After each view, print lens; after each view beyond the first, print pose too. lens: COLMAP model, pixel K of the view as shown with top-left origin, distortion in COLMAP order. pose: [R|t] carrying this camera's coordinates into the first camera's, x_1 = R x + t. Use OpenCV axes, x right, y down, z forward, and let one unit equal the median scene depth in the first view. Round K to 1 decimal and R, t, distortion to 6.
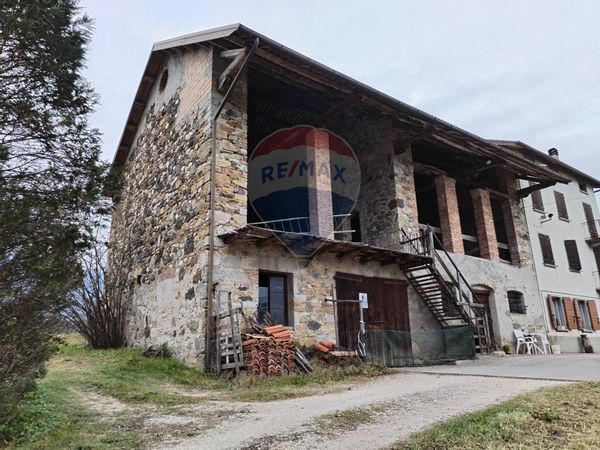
lens RADIAL K [[459.0, 0, 300.0], [0, 459.0, 225.6], [0, 0, 1]] dist [0.072634, -0.001475]
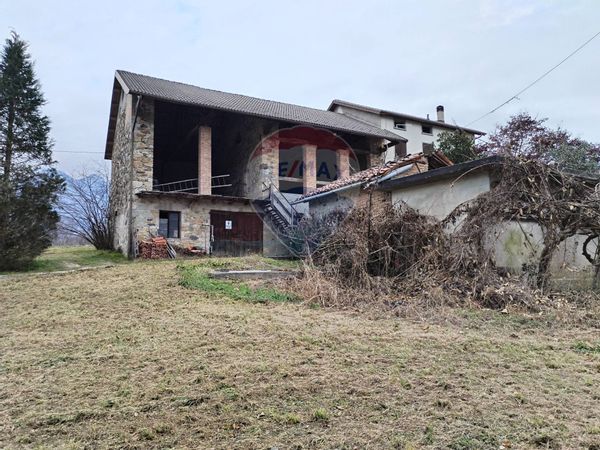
lens RADIAL K [[459.0, 0, 299.5], [0, 459.0, 223.9], [0, 0, 1]] dist [0.072634, -0.001475]
pose [[0.990319, -0.005320, -0.138711, 0.734199], [0.028486, 0.985787, 0.165566, -0.147420], [0.135858, -0.167914, 0.976395, -0.808827]]
